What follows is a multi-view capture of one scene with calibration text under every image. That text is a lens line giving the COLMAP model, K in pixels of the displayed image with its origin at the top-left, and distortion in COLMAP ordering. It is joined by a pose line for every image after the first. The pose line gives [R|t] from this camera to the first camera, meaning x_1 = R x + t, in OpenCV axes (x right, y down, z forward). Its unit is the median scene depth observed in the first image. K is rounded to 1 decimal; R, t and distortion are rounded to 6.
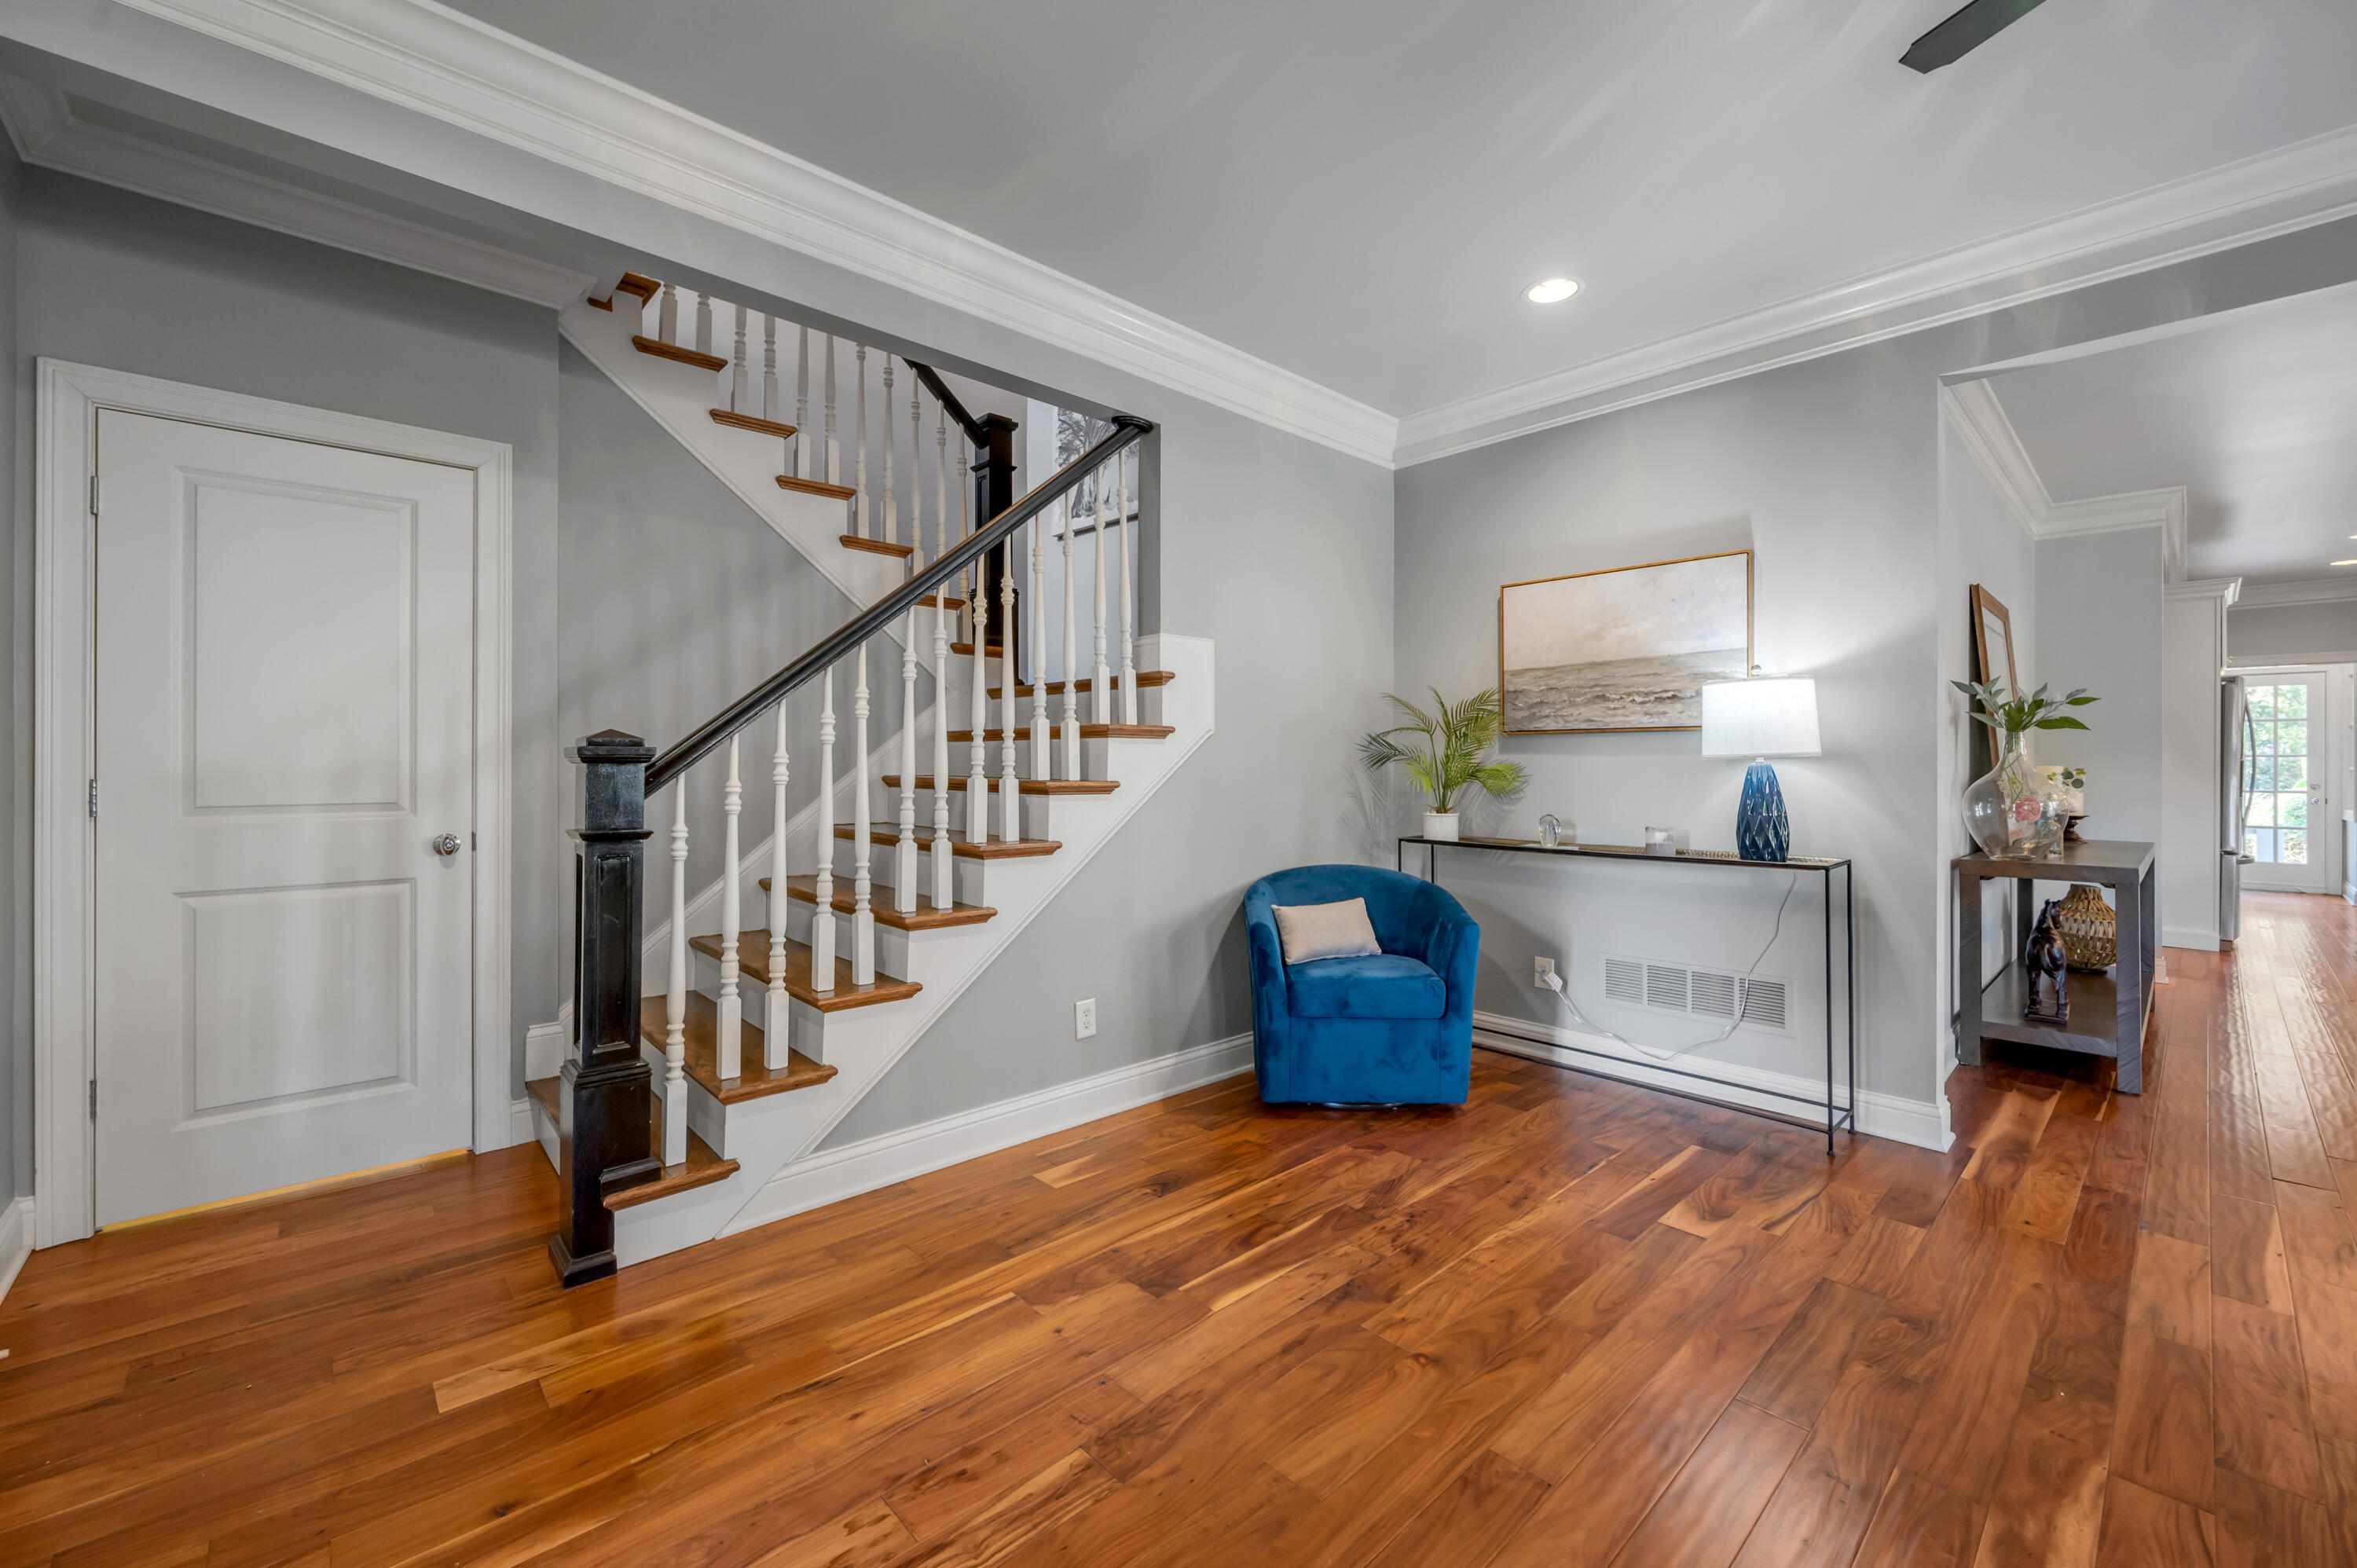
lens RADIAL K [[957.1, 0, 1178.1], [0, 957.1, 759.6], [0, 0, 1]] dist [-0.002796, -0.000037]
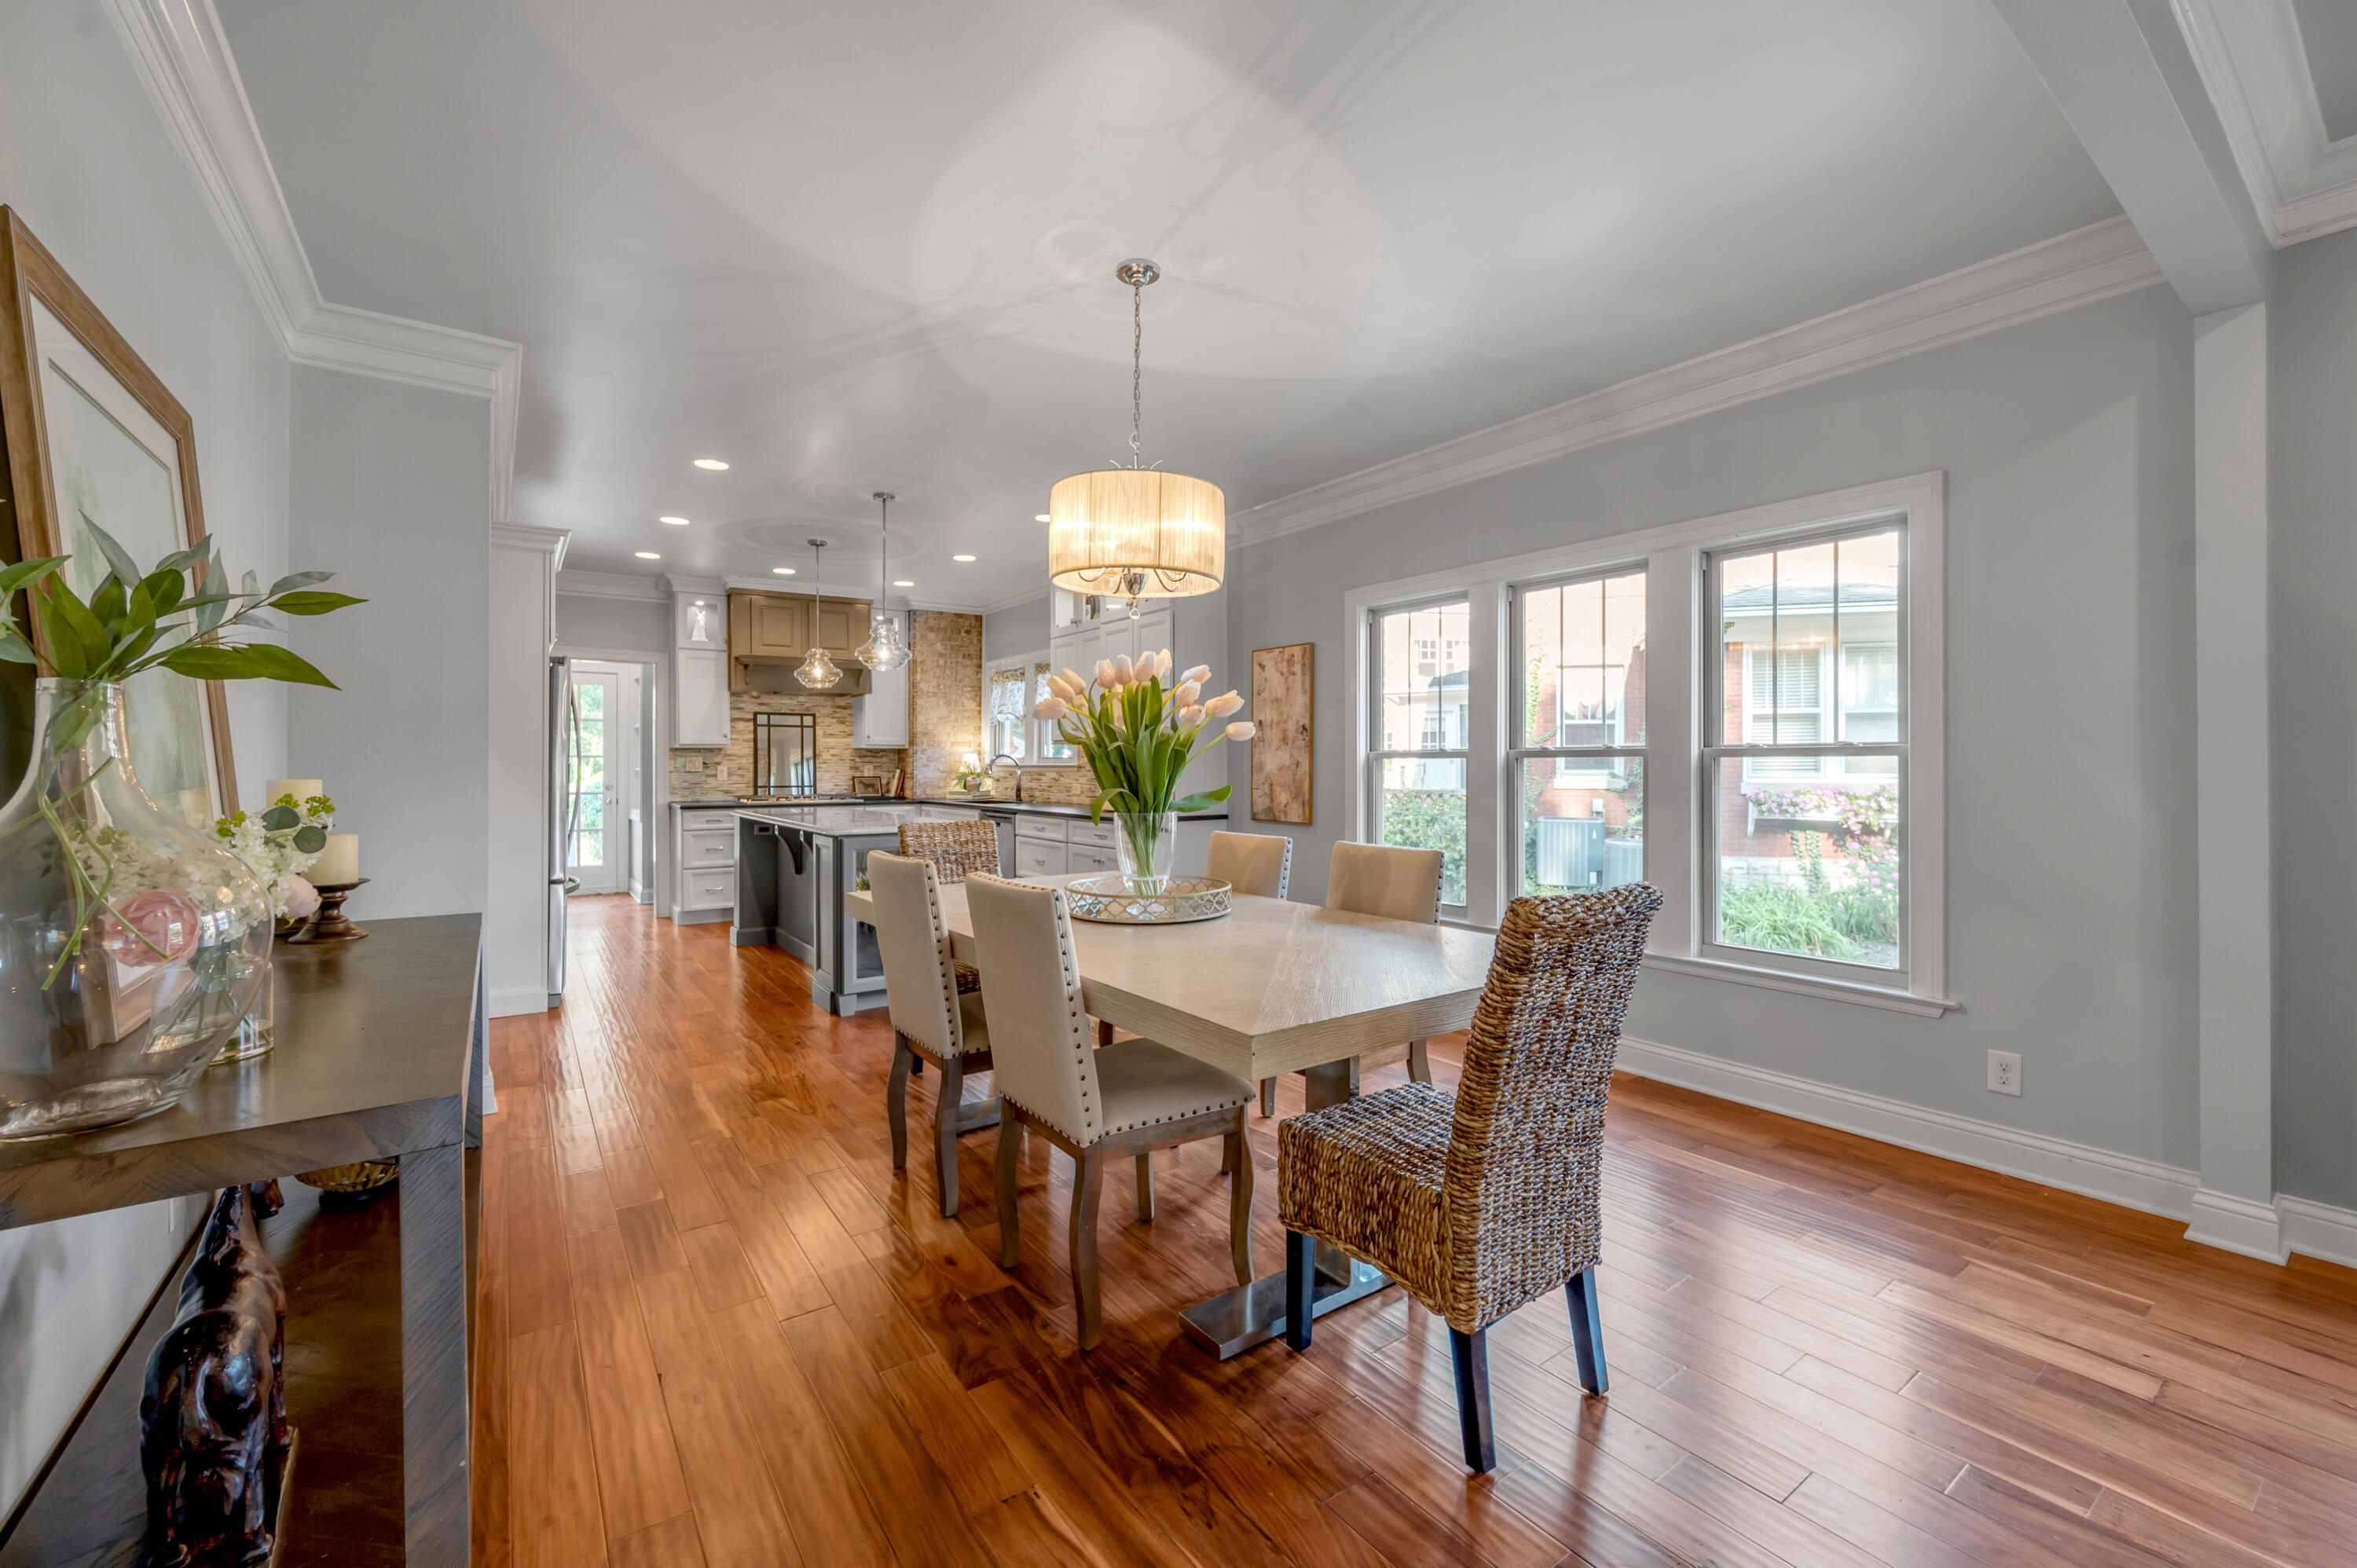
lens RADIAL K [[957.1, 0, 1178.1], [0, 957.1, 759.6], [0, 0, 1]] dist [-0.002796, -0.000037]
pose [[0.130554, 0.002525, 0.991438, 0.852616], [-0.007331, 0.999972, -0.001581, -0.010609], [-0.991414, -0.007061, 0.130568, 0.855176]]
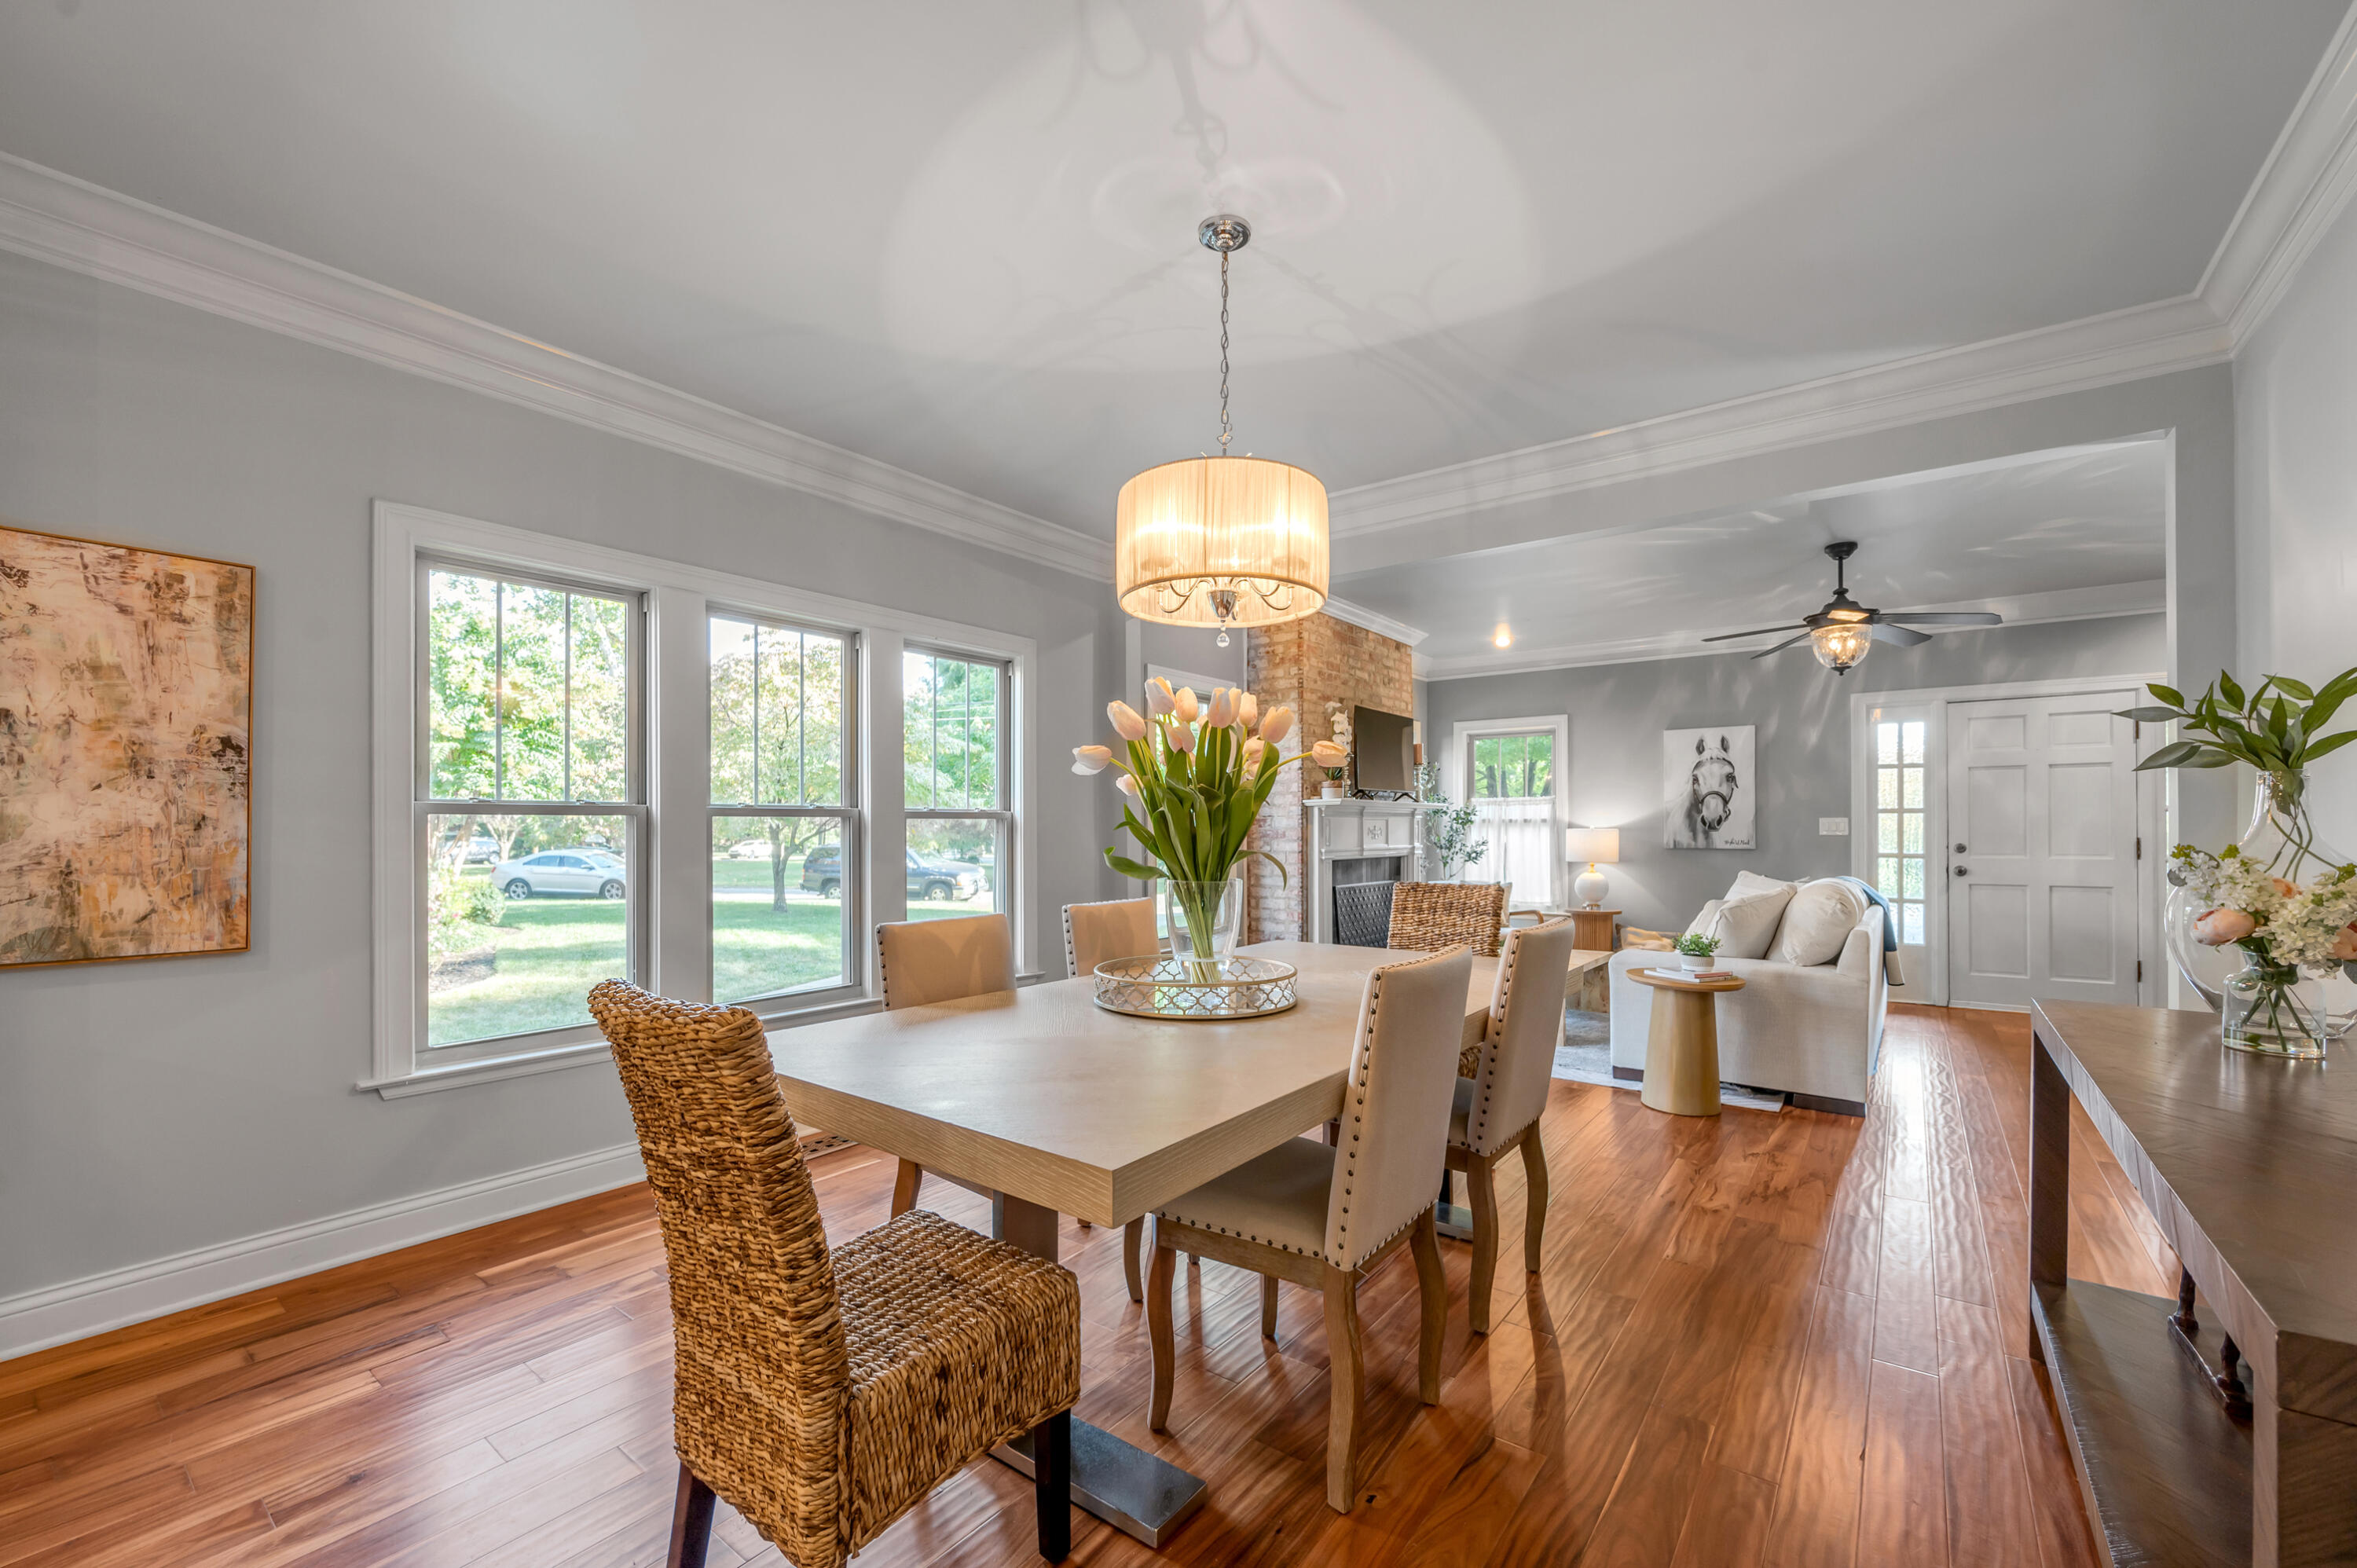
lens RADIAL K [[962.6, 0, 1184.8], [0, 962.6, 826.3], [0, 0, 1]] dist [-0.002975, -0.000209]
pose [[-0.984276, -0.003047, -0.176612, 2.095181], [-0.001449, 0.999957, -0.009175, 0.004182], [0.176632, -0.008775, -0.984238, 1.911238]]
